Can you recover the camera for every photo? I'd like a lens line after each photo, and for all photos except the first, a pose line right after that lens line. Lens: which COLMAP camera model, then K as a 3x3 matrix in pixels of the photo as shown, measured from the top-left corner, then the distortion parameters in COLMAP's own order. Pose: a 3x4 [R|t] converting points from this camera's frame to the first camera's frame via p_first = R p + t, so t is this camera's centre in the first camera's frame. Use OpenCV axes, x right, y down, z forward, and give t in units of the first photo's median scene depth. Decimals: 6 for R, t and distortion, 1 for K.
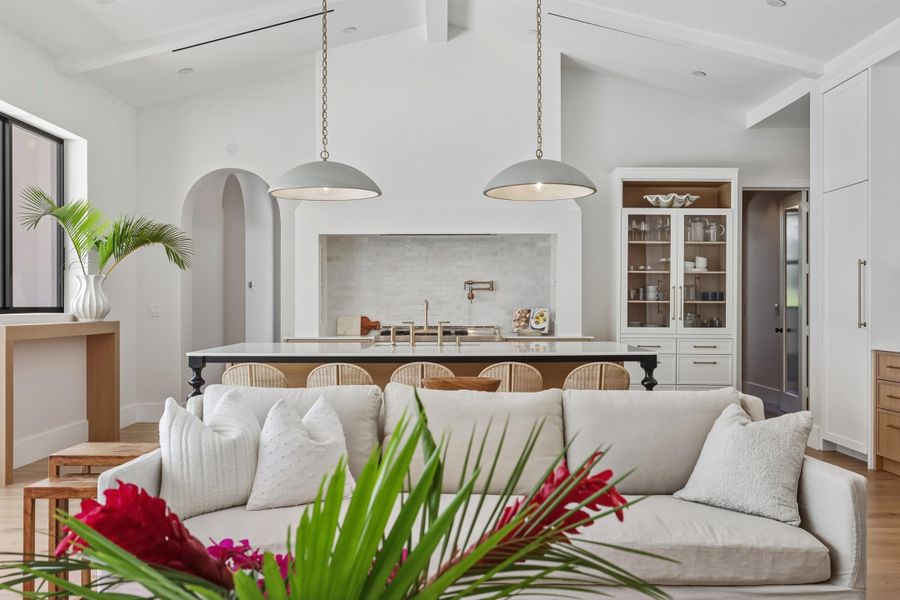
lens RADIAL K [[842.4, 0, 449.6], [0, 842.4, 303.0], [0, 0, 1]] dist [0.028650, 0.000000]
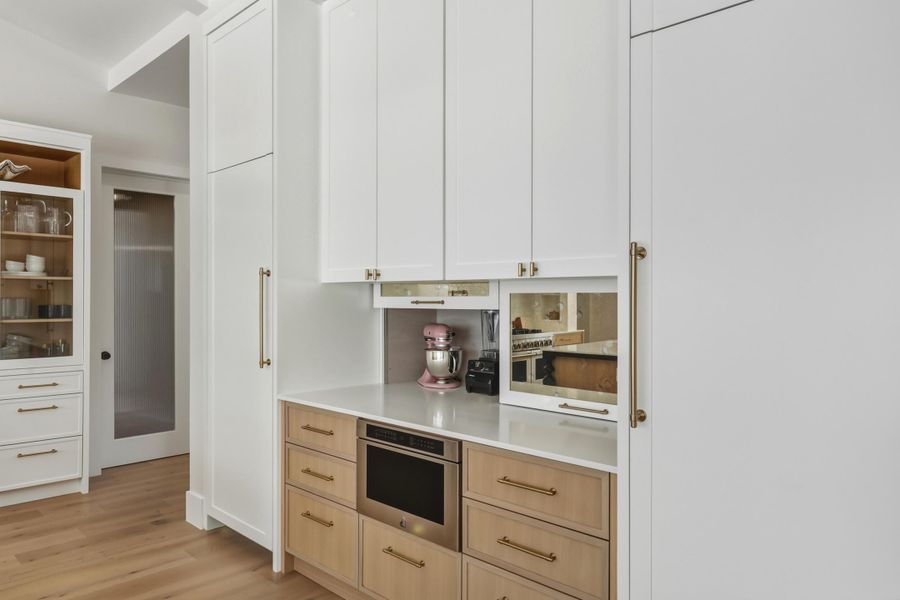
lens RADIAL K [[598.4, 0, 449.8], [0, 598.4, 301.1], [0, 0, 1]] dist [-0.005409, 0.002715]
pose [[0.687077, -0.002659, 0.726580, 0.178165], [-0.002245, 0.999981, 0.005783, -0.020782], [-0.726582, -0.005604, 0.687057, 0.419198]]
